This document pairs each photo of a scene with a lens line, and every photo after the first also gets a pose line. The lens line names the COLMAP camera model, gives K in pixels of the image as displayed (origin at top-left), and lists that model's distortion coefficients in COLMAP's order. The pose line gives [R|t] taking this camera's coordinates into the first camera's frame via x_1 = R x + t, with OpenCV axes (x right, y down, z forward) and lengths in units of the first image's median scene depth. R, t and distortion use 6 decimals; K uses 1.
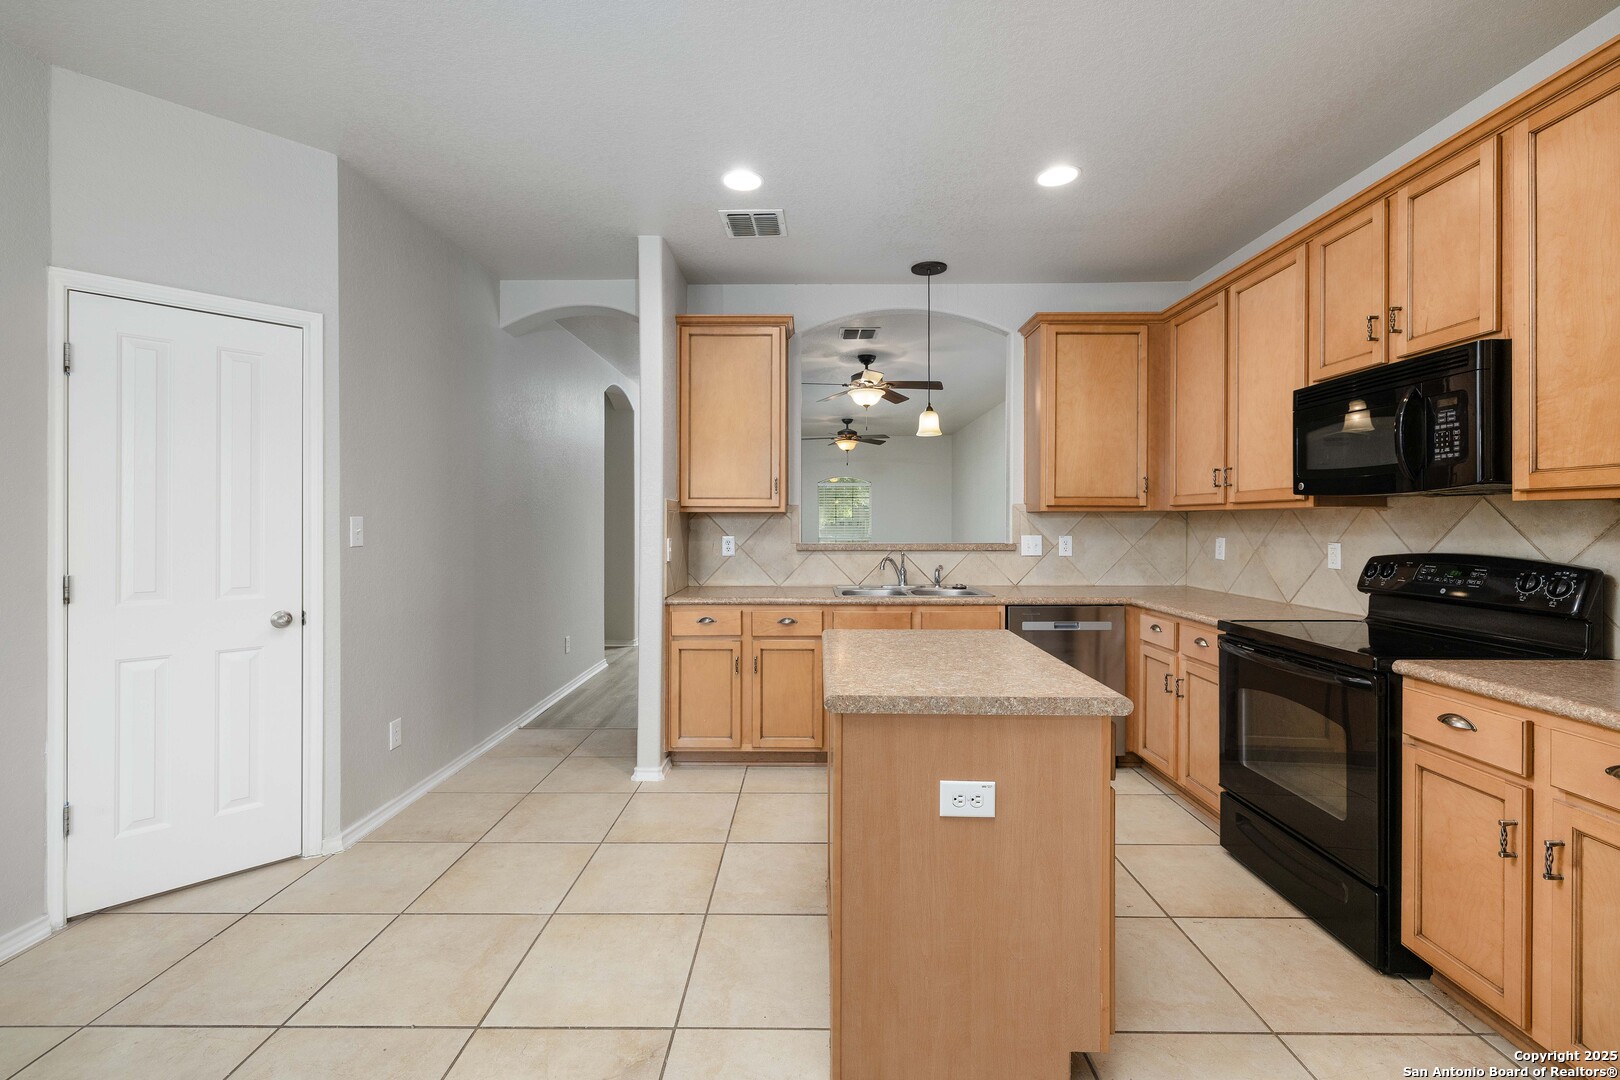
lens RADIAL K [[689.1, 0, 815.3], [0, 689.1, 525.1], [0, 0, 1]] dist [0.000891, -0.000049]
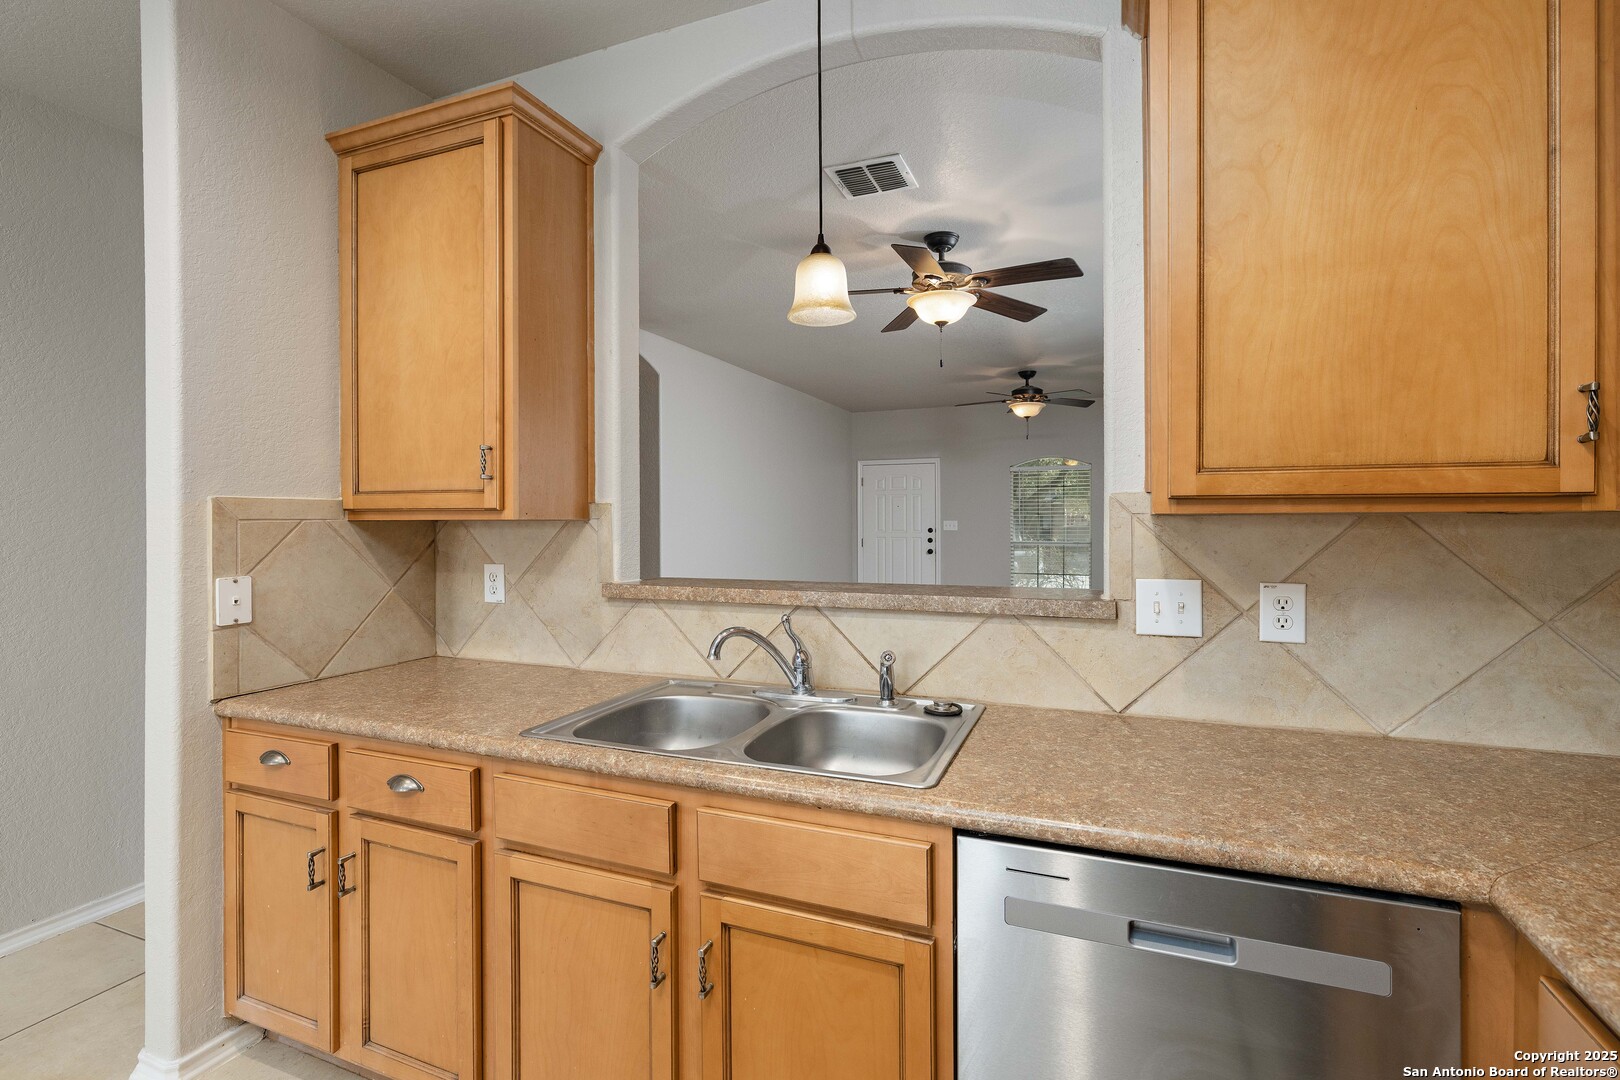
lens RADIAL K [[739.4, 0, 763.9], [0, 739.4, 518.5], [0, 0, 1]] dist [-0.003316, -0.000589]
pose [[0.911388, -0.003296, -0.411535, 0.317911], [0.002898, 0.999995, -0.001591, -0.019308], [0.411538, 0.000258, 0.911392, 0.636213]]
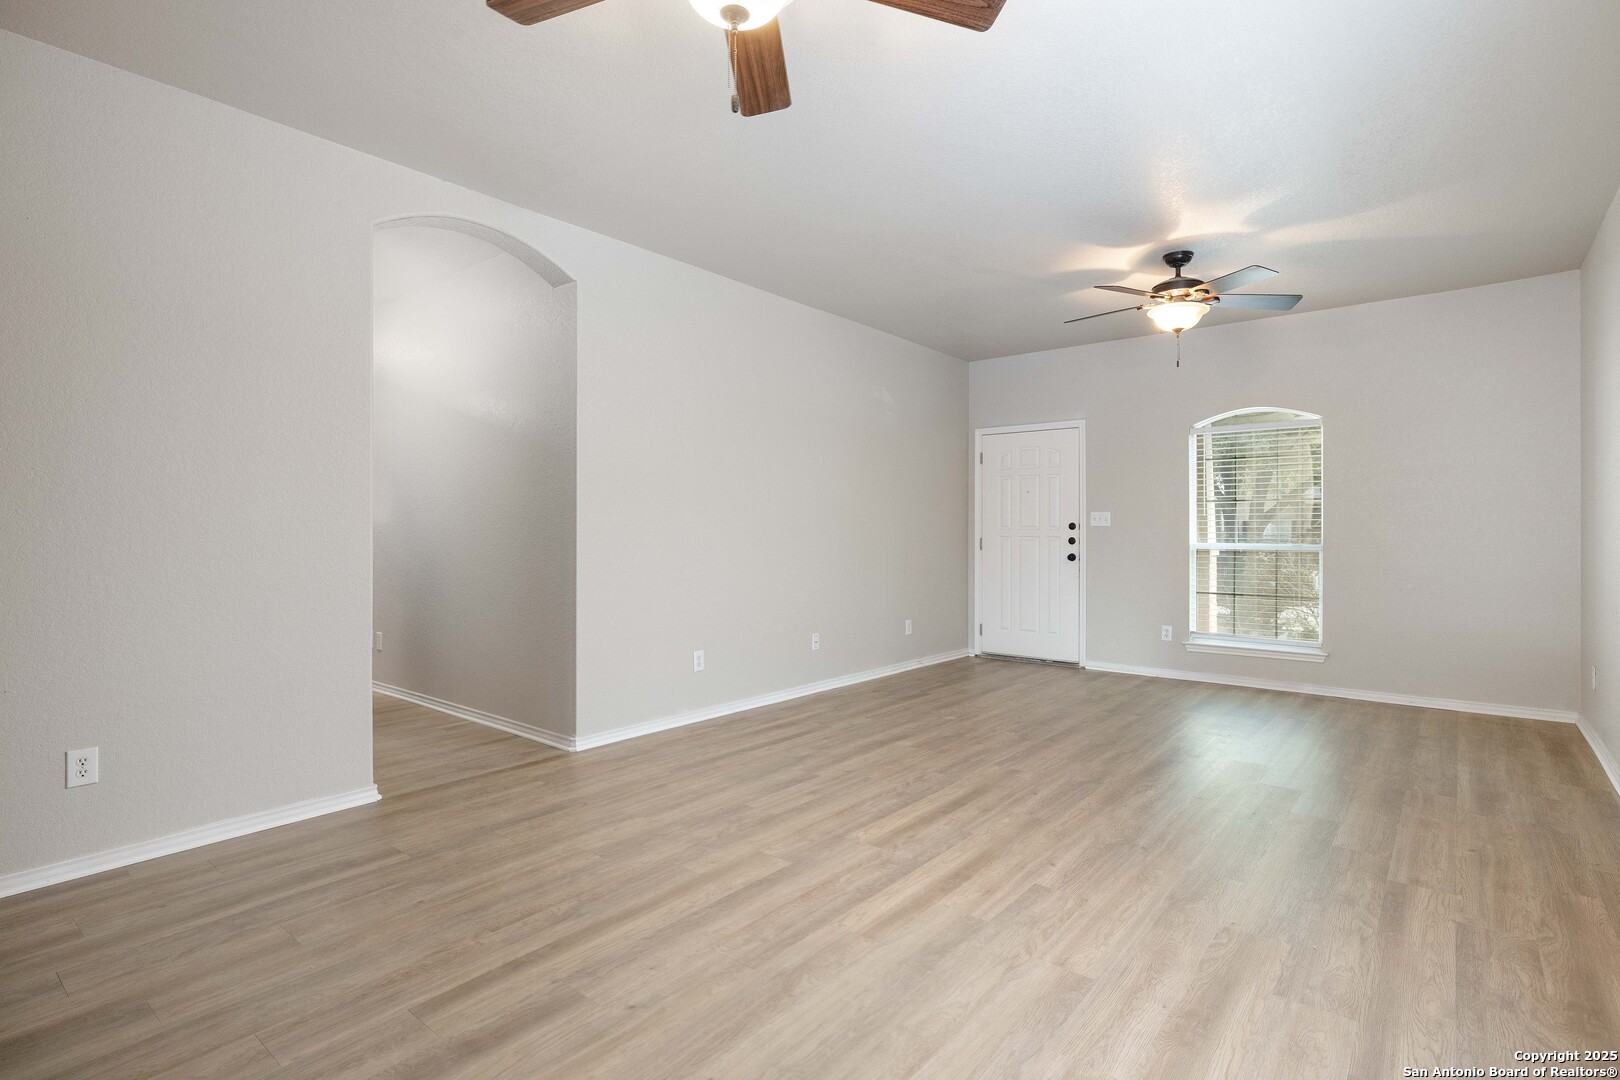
lens RADIAL K [[792.4, 0, 793.7], [0, 792.4, 534.4], [0, 0, 1]] dist [-0.001765, -0.000102]
pose [[0.766621, 0.003555, -0.642090, 0.490827], [-0.001746, 0.999993, 0.003453, 0.033851], [0.642098, -0.001526, 0.766621, 1.345205]]
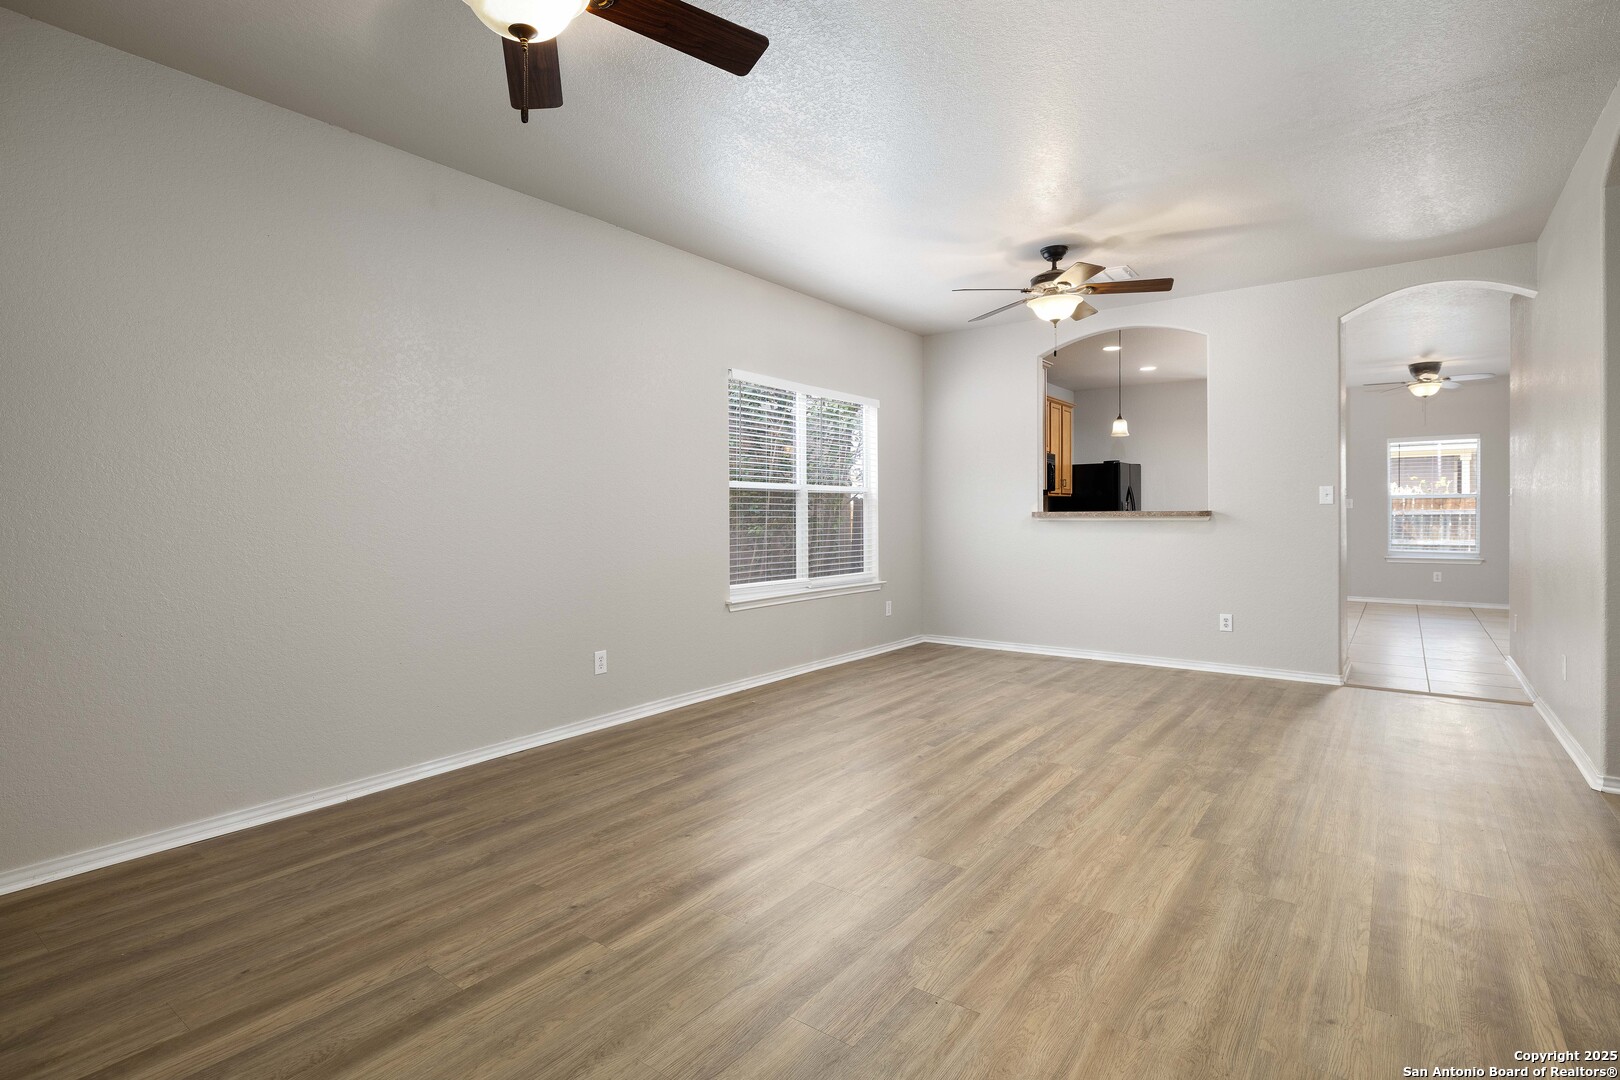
lens RADIAL K [[795.8, 0, 813.6], [0, 795.8, 518.1], [0, 0, 1]] dist [-0.001094, 0.000980]
pose [[-0.806882, 0.000523, 0.590713, -0.329828], [0.005662, 0.999961, 0.006848, 0.032807], [-0.590686, 0.008871, -0.806853, 3.050423]]
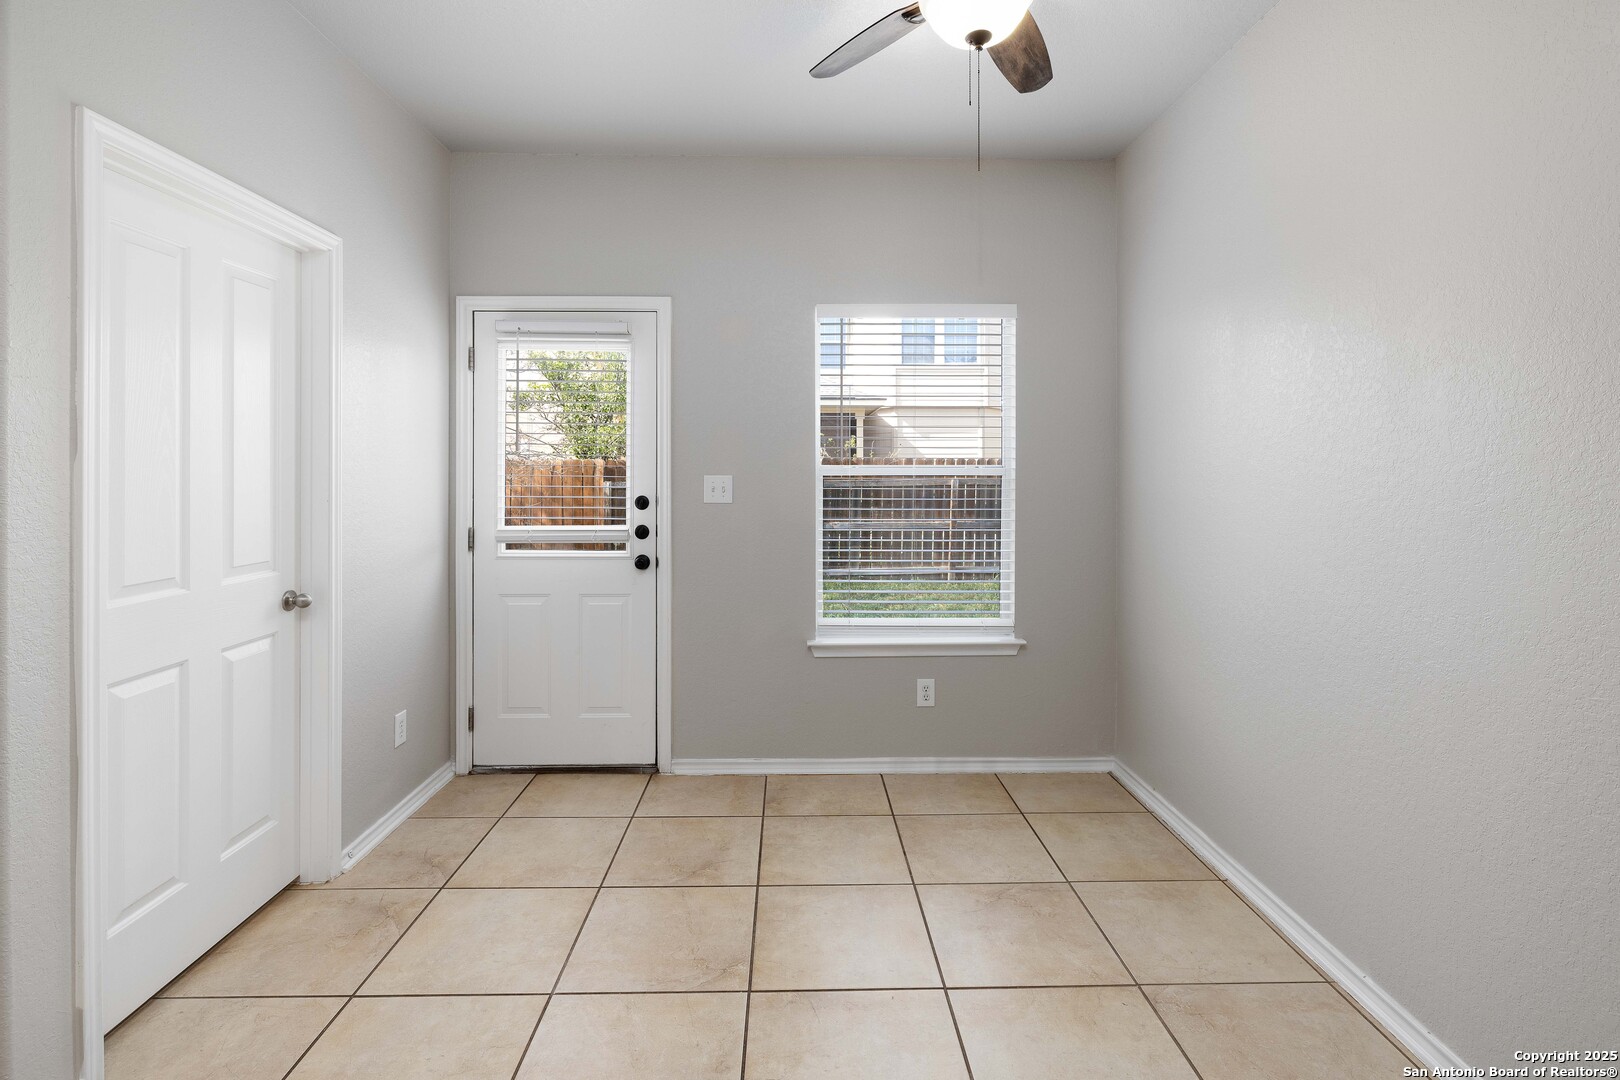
lens RADIAL K [[790.8, 0, 815.3], [0, 790.8, 469.1], [0, 0, 1]] dist [-0.001213, 0.000168]
pose [[-0.999522, -0.000040, -0.030906, -0.274682], [-0.000152, 0.999993, 0.003624, -0.018108], [0.030906, 0.003627, -0.999516, 0.497008]]
